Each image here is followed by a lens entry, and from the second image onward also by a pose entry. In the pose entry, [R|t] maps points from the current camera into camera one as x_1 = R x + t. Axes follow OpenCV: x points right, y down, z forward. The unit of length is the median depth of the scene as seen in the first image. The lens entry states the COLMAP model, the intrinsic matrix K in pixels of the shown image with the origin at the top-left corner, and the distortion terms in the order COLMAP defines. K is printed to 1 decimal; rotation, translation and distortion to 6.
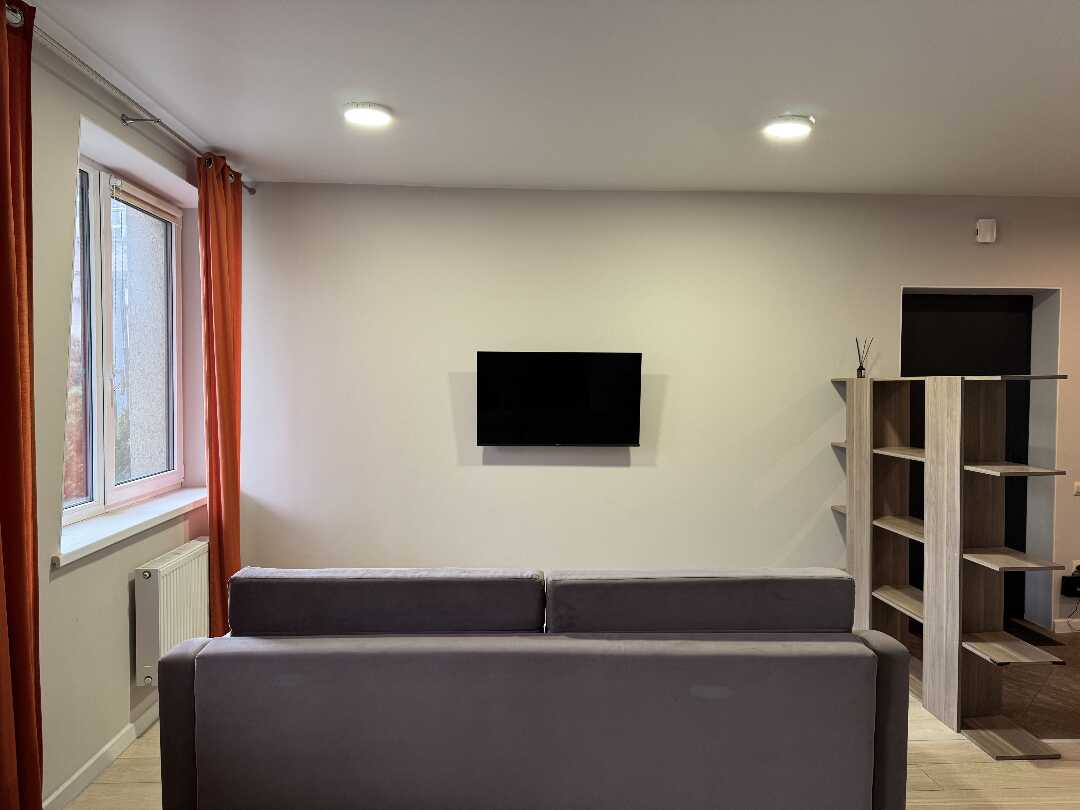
lens RADIAL K [[766.5, 0, 546.5], [0, 766.5, 402.5], [0, 0, 1]] dist [0.053330, -0.077974]
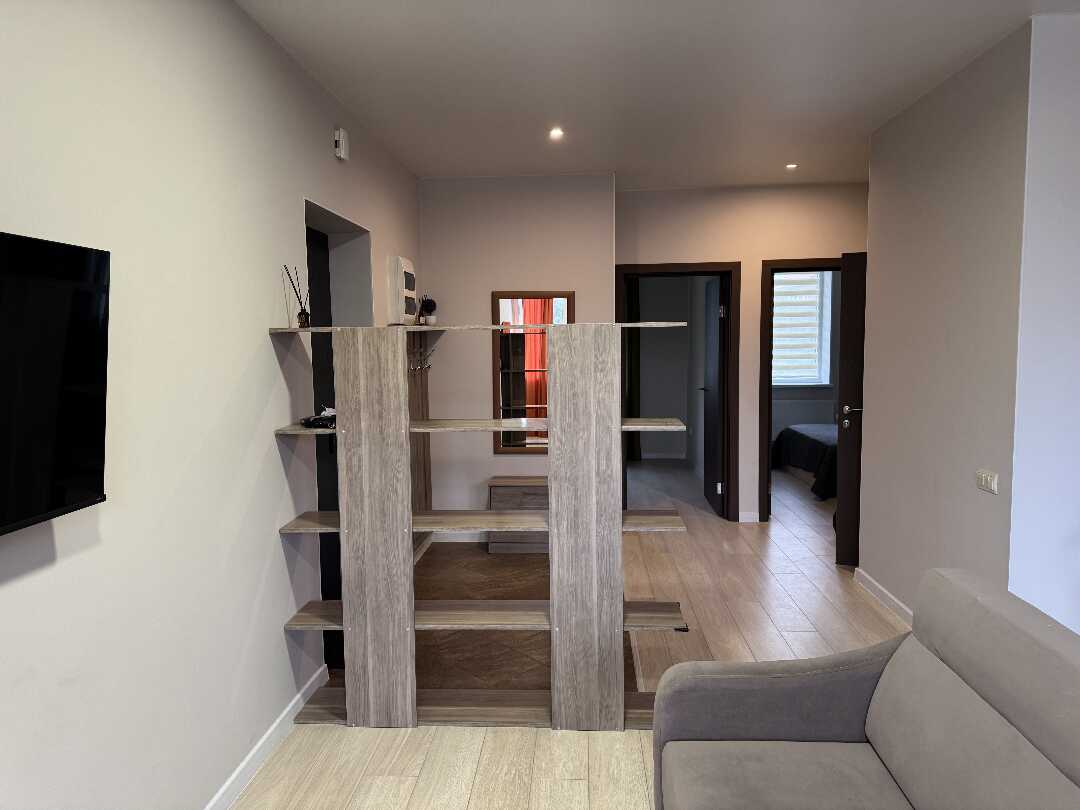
lens RADIAL K [[731.9, 0, 540.0], [0, 731.9, 405.0], [0, 0, 1]] dist [0.125298, -0.140545]
pose [[0.119318, -0.094675, 0.988332, -0.215745], [0.037004, 0.995176, 0.090864, -0.015596], [-0.992166, 0.025730, 0.122246, 0.755120]]
